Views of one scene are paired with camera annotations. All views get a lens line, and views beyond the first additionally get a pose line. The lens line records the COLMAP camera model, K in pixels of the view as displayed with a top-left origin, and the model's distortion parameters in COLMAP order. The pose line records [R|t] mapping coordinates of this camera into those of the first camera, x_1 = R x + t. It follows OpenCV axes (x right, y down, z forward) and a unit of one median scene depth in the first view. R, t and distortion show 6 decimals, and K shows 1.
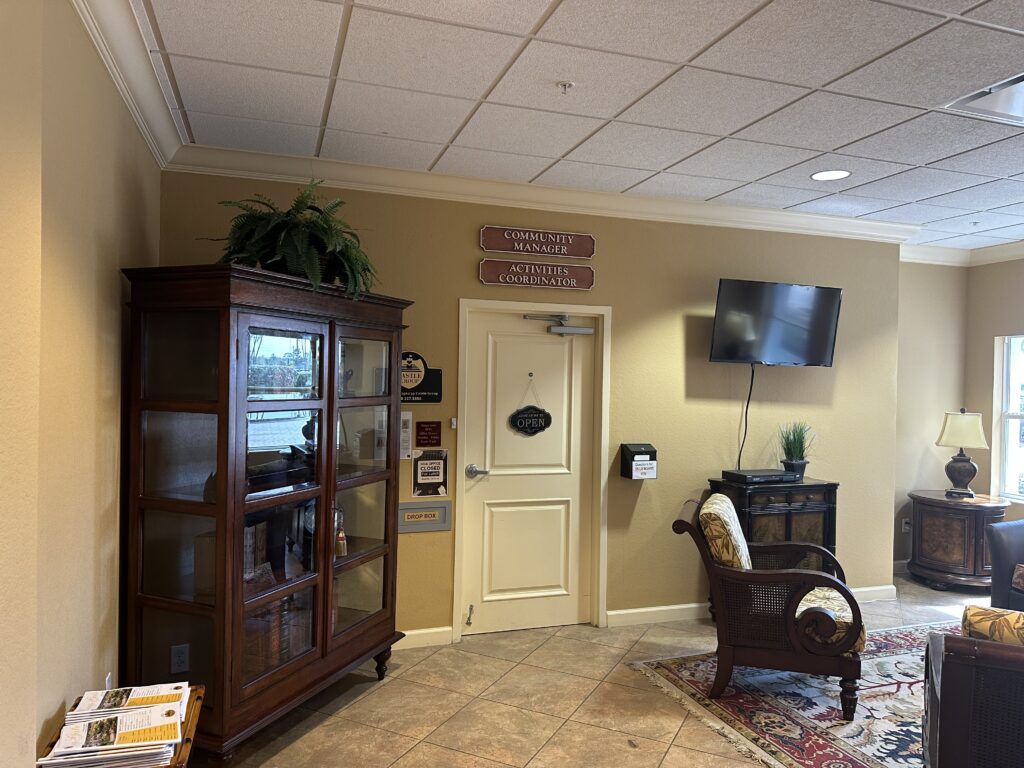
lens RADIAL K [[705.2, 0, 517.9], [0, 705.2, 386.0], [0, 0, 1]] dist [0.080607, 0.000243]
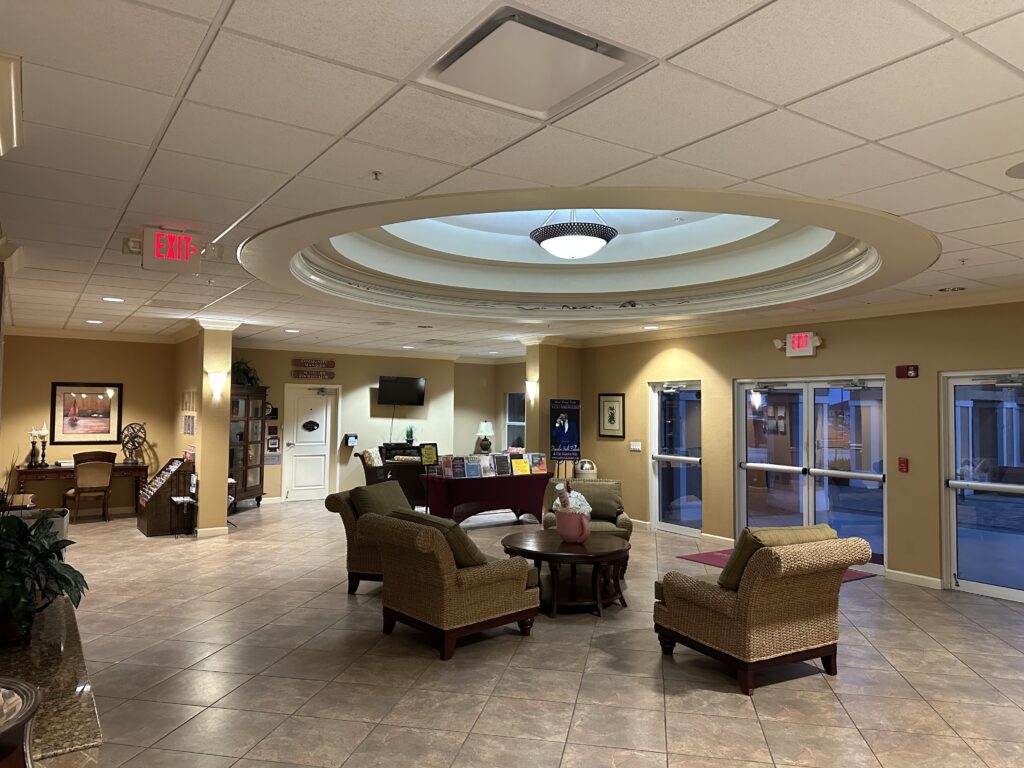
lens RADIAL K [[705.2, 0, 516.6], [0, 705.2, 376.7], [0, 0, 1]] dist [0.080607, 0.000243]
pose [[0.963894, 0.003190, 0.266268, 0.054987], [0.011493, 0.998498, -0.053567, 0.015263], [-0.266039, 0.054693, 0.962409, -1.998566]]
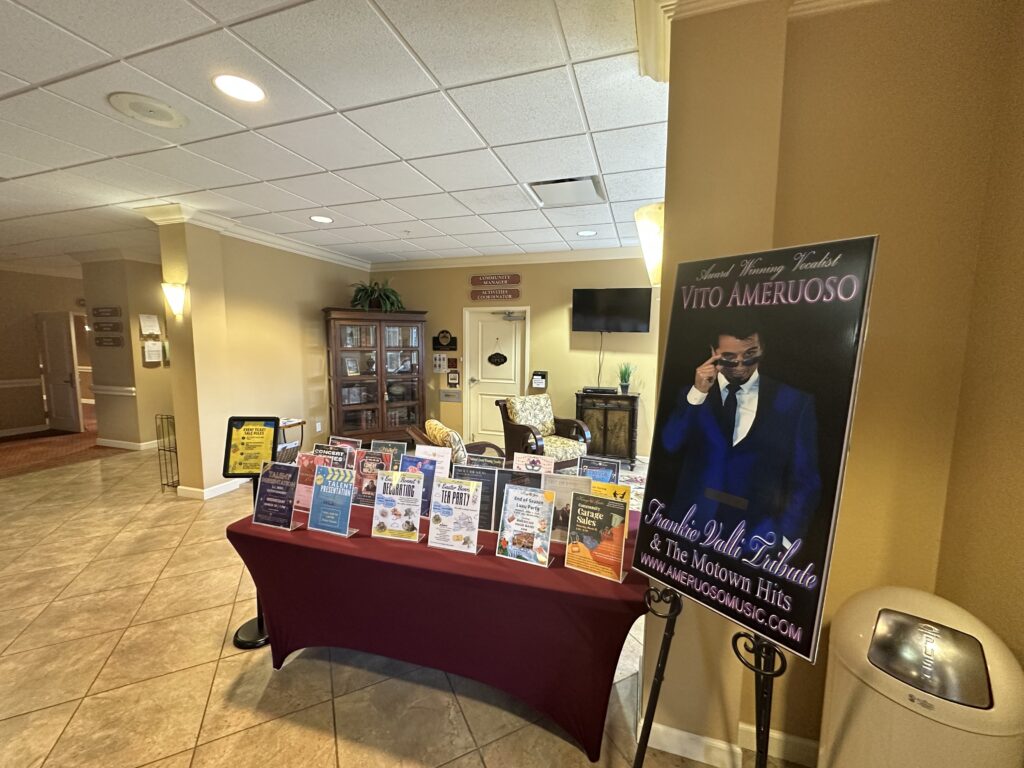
lens RADIAL K [[408.5, 0, 510.3], [0, 408.5, 386.2], [0, 0, 1]] dist [0.000179, 0.000010]
pose [[0.797020, 0.054328, -0.601504, 0.874483], [-0.003981, 0.996397, 0.084720, 0.024735], [0.603940, -0.065129, 0.794365, -0.029043]]
